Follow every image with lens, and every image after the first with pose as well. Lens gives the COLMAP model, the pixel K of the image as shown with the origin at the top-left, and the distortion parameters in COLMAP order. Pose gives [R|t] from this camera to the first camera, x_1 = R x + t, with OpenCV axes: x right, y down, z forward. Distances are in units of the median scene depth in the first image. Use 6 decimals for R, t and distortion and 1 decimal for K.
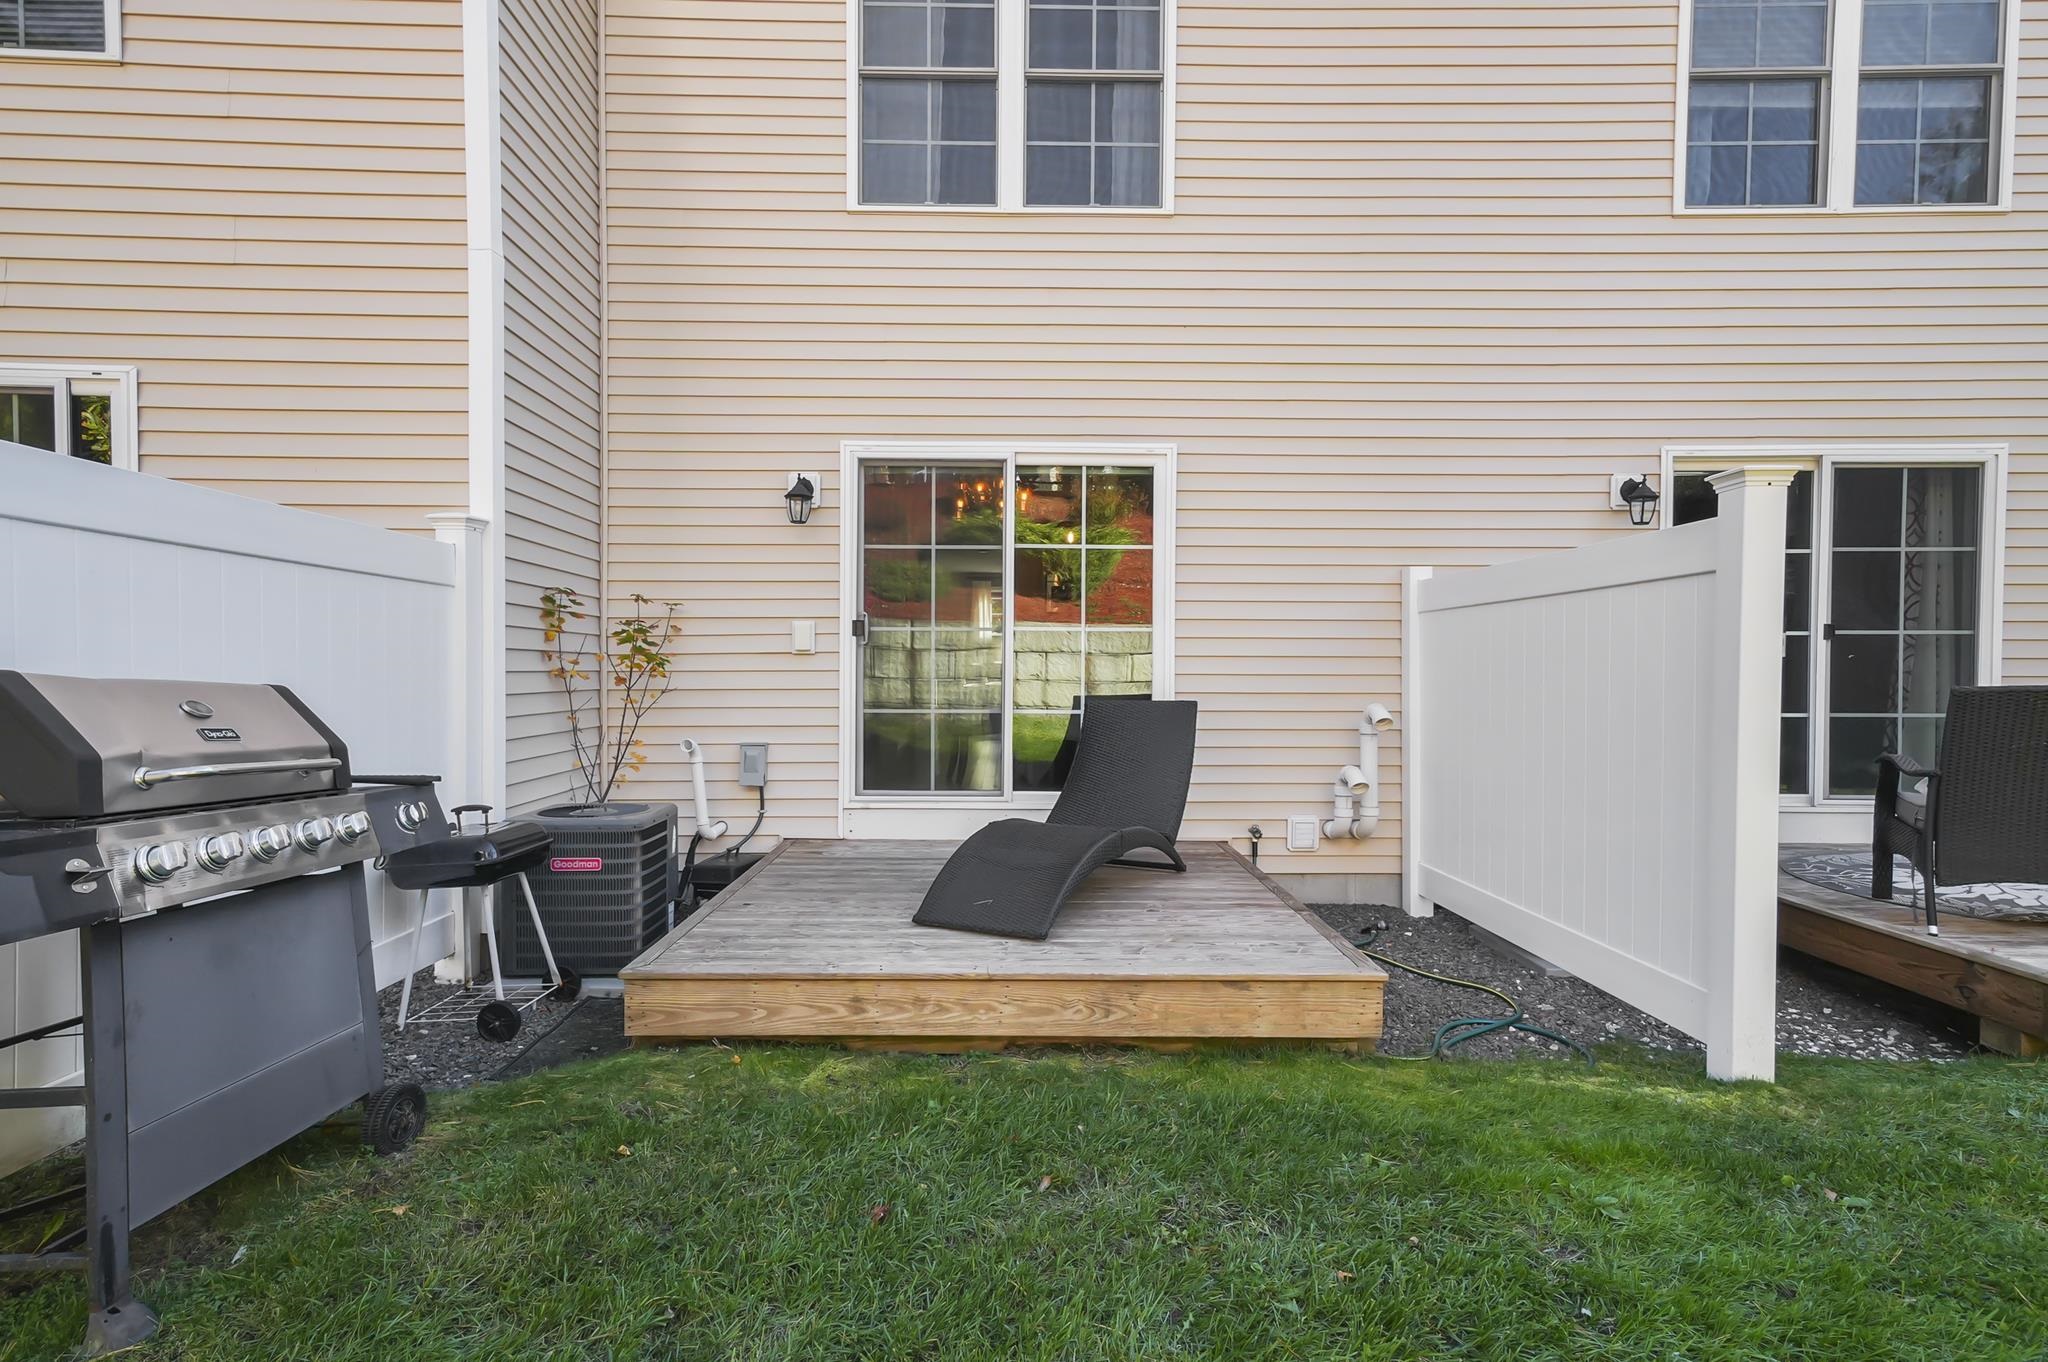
lens RADIAL K [[1006.8, 0, 1020.6], [0, 1006.8, 686.0], [0, 0, 1]] dist [0.012380, 0.008438]
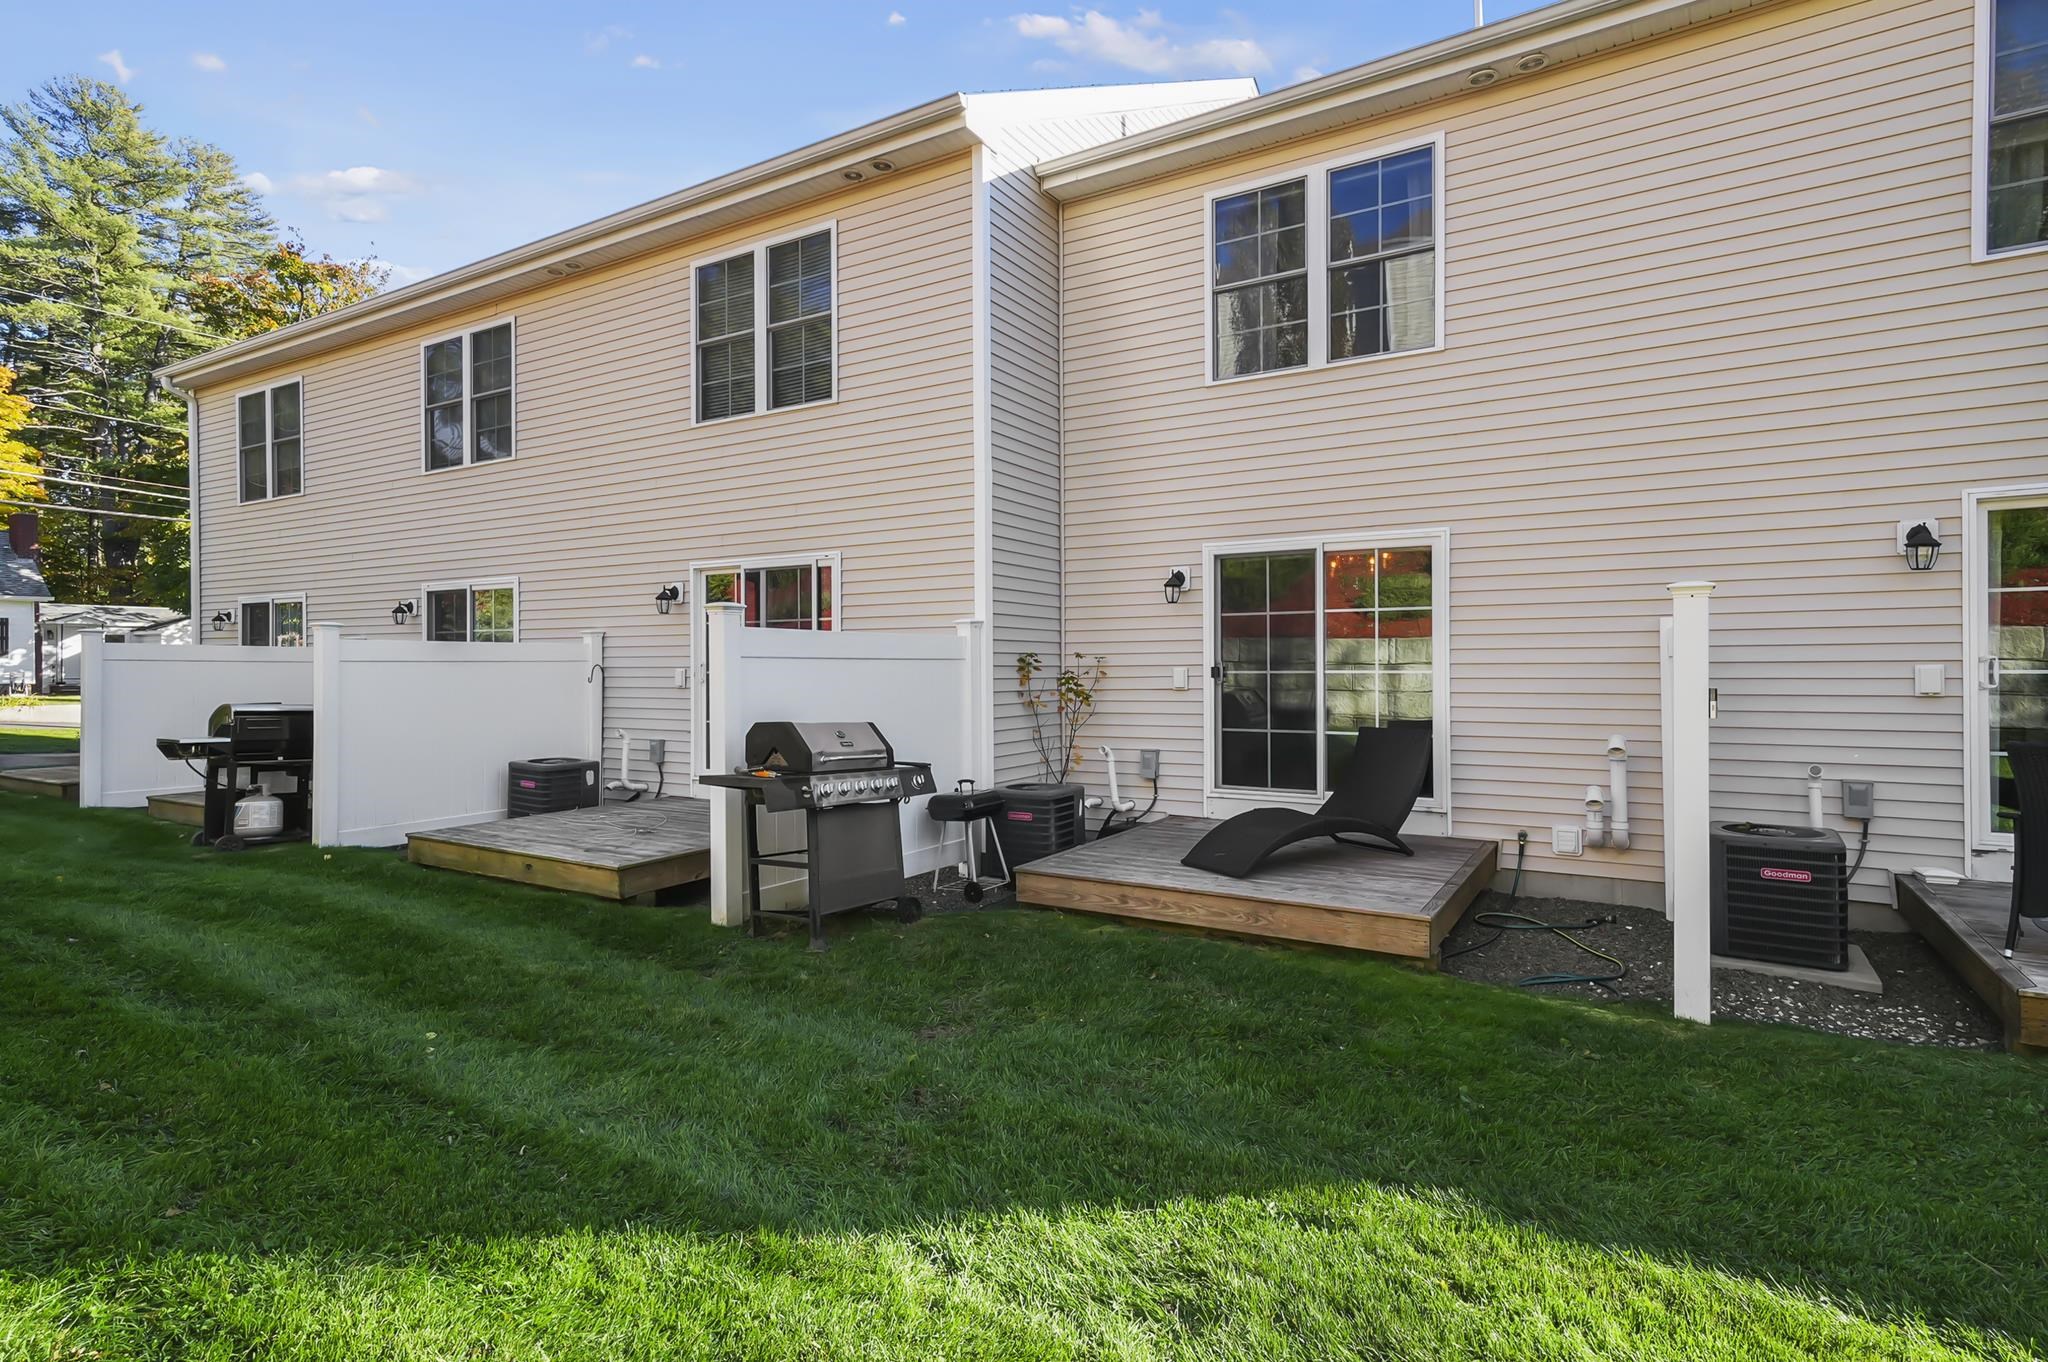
lens RADIAL K [[1006.8, 0, 1029.4], [0, 1006.8, 677.3], [0, 0, 1]] dist [0.012380, 0.008438]
pose [[0.849136, -0.003597, -0.528163, 0.485368], [0.000574, 0.999983, -0.005887, -0.053999], [0.528175, 0.004695, 0.849123, -0.471223]]
